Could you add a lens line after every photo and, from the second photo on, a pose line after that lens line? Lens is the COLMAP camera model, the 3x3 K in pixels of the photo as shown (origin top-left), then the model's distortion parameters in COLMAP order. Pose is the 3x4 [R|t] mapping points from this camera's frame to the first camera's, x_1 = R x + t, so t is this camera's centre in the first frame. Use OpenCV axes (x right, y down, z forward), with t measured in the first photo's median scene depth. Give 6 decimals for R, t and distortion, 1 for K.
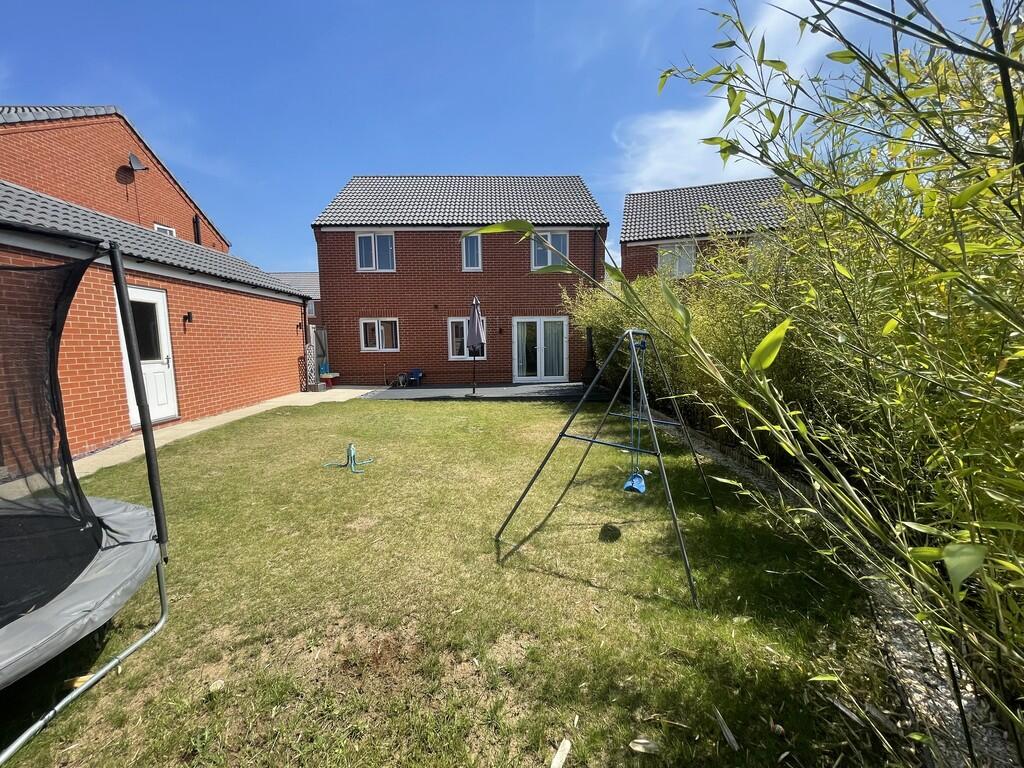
lens RADIAL K [[412.9, 0, 508.6], [0, 412.9, 387.3], [0, 0, 1]] dist [0.007138, 0.000033]
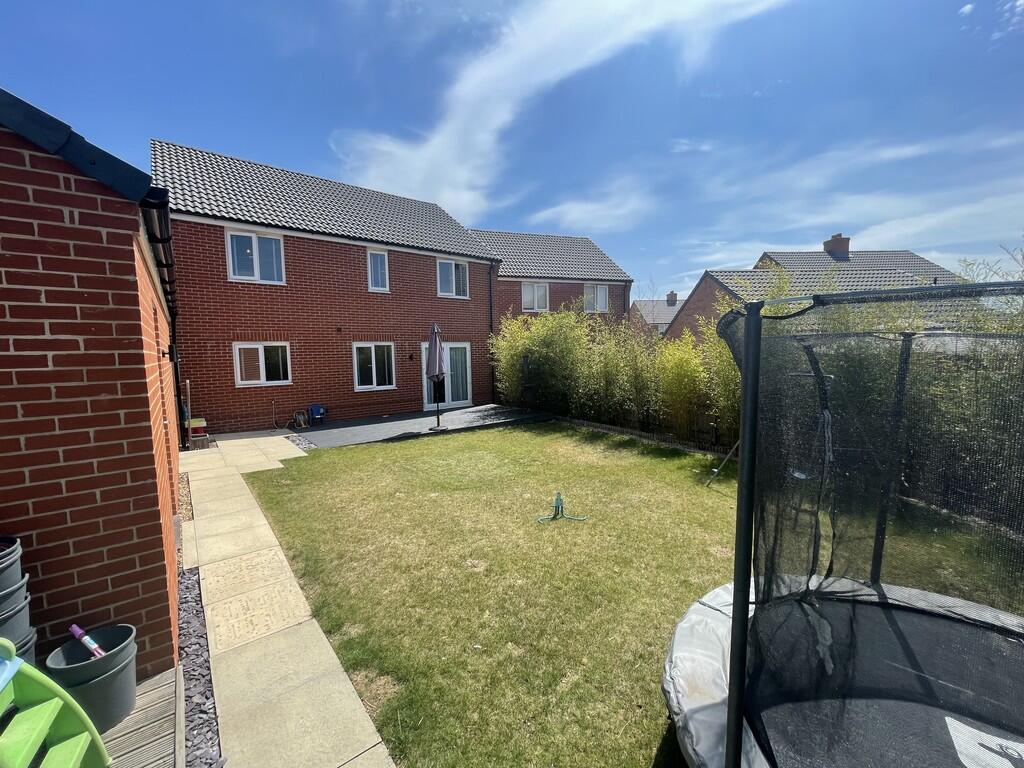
lens RADIAL K [[412.9, 0, 508.6], [0, 412.9, 387.3], [0, 0, 1]] dist [0.007138, 0.000033]
pose [[0.809587, -0.052015, 0.584690, -0.399444], [0.070918, 0.997437, -0.009463, -0.043963], [-0.582700, 0.049126, 0.811202, 0.109266]]
